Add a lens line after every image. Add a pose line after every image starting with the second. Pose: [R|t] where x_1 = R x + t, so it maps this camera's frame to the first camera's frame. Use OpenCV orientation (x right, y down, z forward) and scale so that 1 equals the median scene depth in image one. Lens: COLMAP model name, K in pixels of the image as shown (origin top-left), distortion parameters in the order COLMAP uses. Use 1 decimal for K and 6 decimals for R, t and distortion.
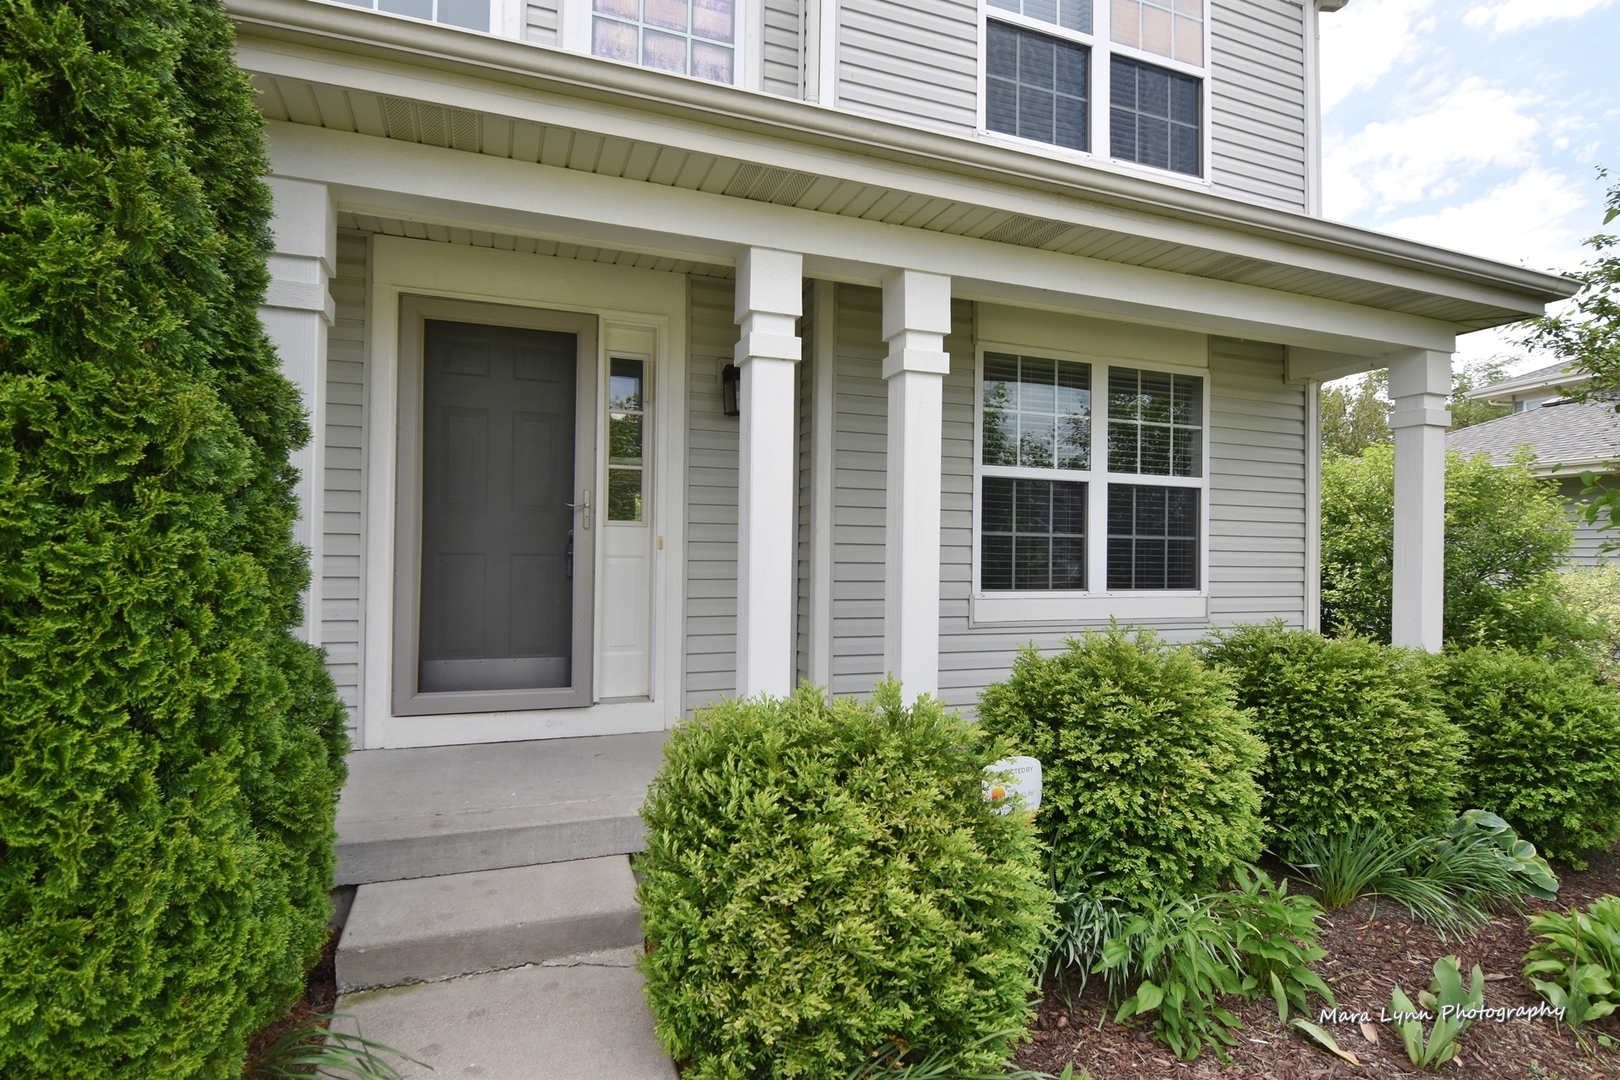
lens RADIAL K [[805.2, 0, 802.2], [0, 805.2, 542.0], [0, 0, 1]] dist [-0.003682, -0.005563]
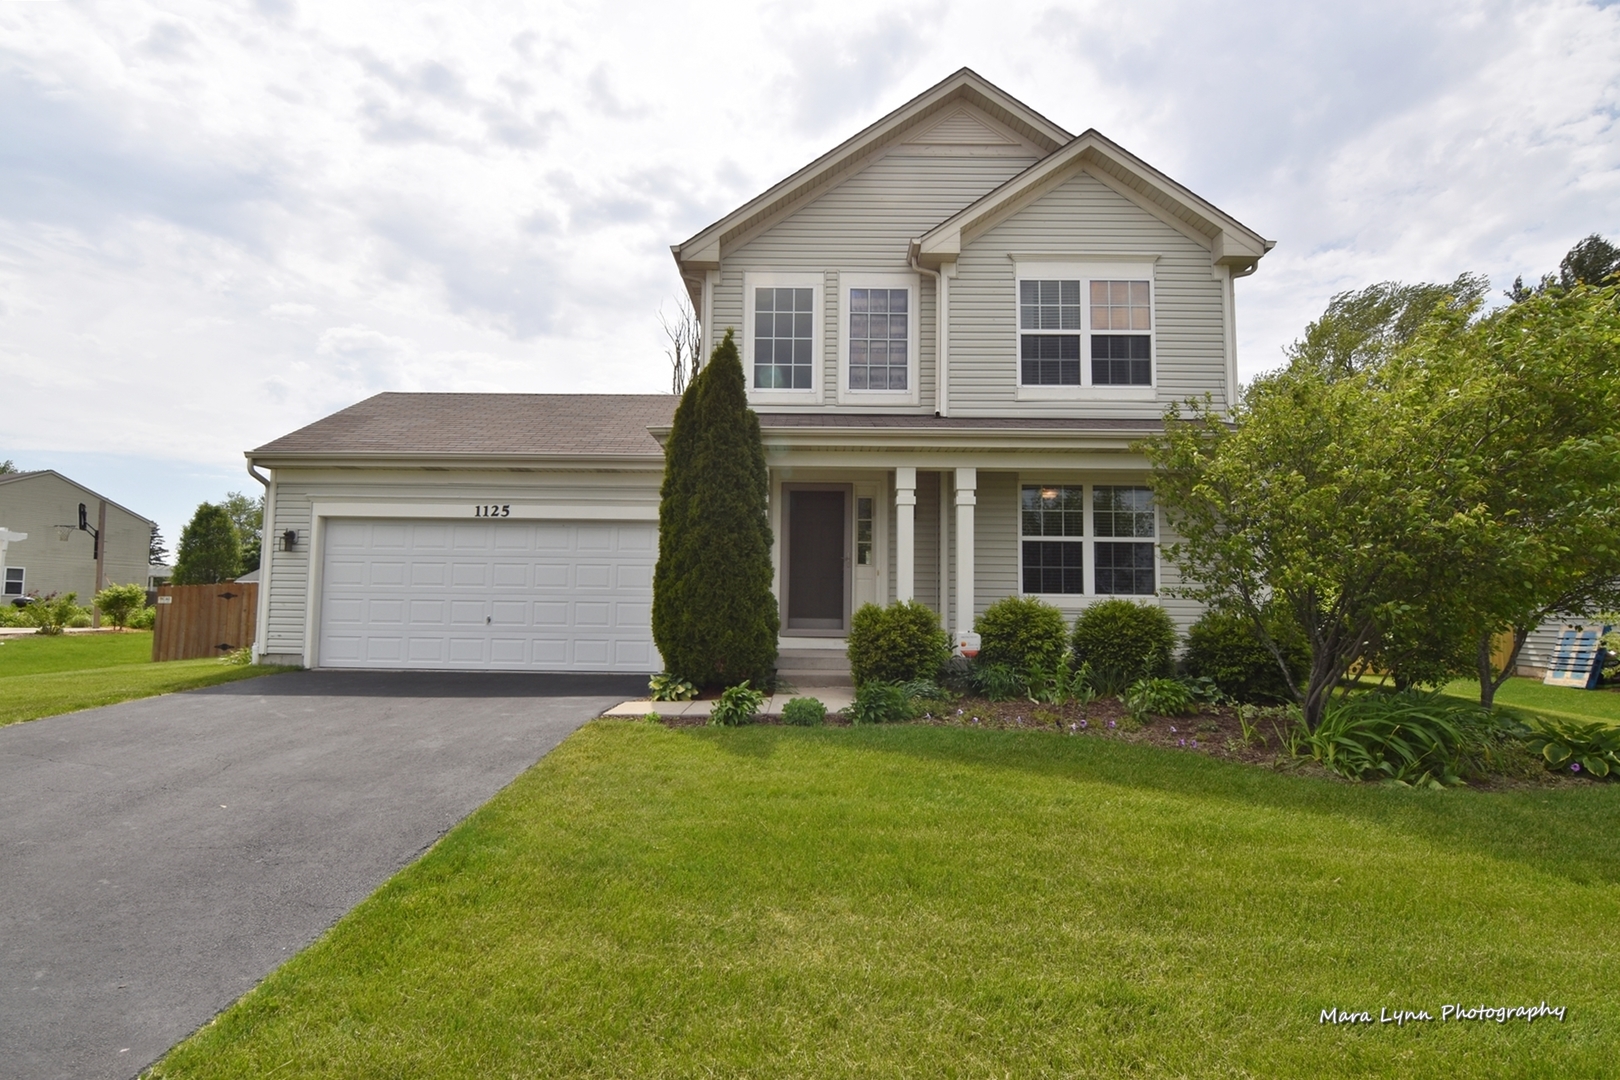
lens RADIAL K [[838.6, 0, 803.7], [0, 838.6, 532.7], [0, 0, 1]] dist [-0.014806, -0.001037]
pose [[0.928733, -0.035973, -0.369000, 0.664108], [0.003048, 0.995989, -0.089425, 0.126803], [0.370737, 0.081928, 0.925117, -1.728624]]
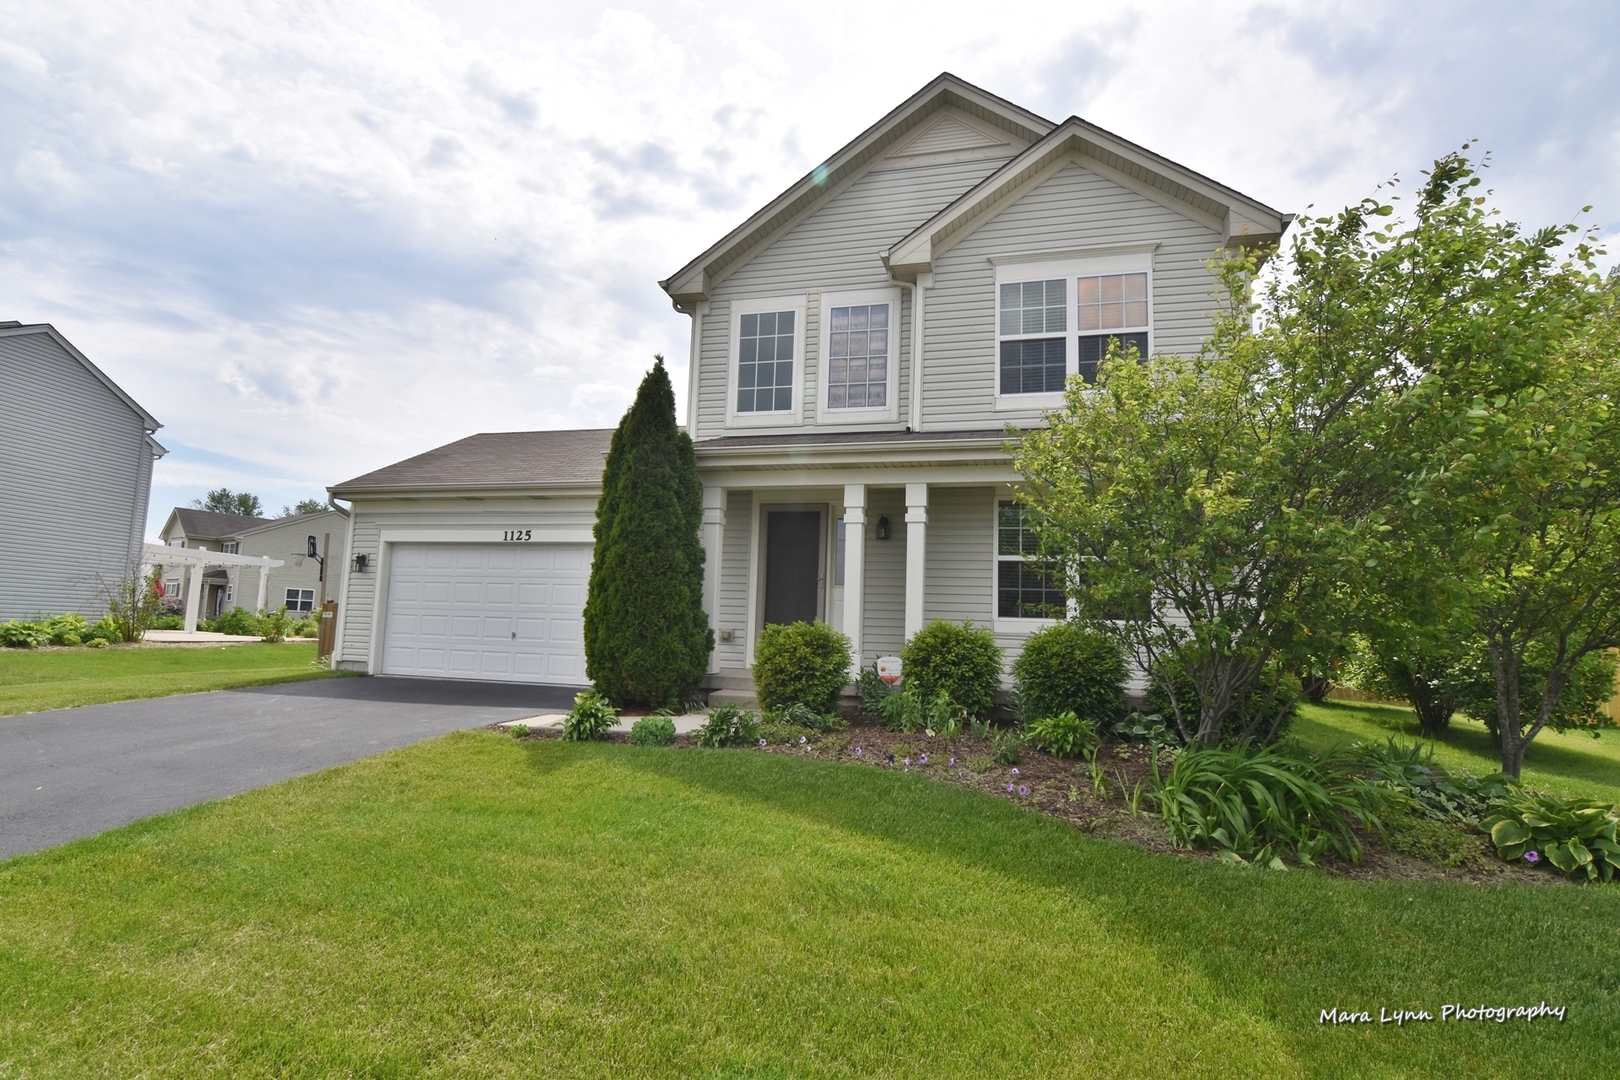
lens RADIAL K [[805.2, 0, 807.7], [0, 805.2, 544.0], [0, 0, 1]] dist [-0.003682, -0.005563]
pose [[0.811003, -0.050645, -0.582846, 1.330906], [-0.016285, 0.993906, -0.109022, 0.136701], [0.584816, 0.097909, 0.805236, -1.209695]]
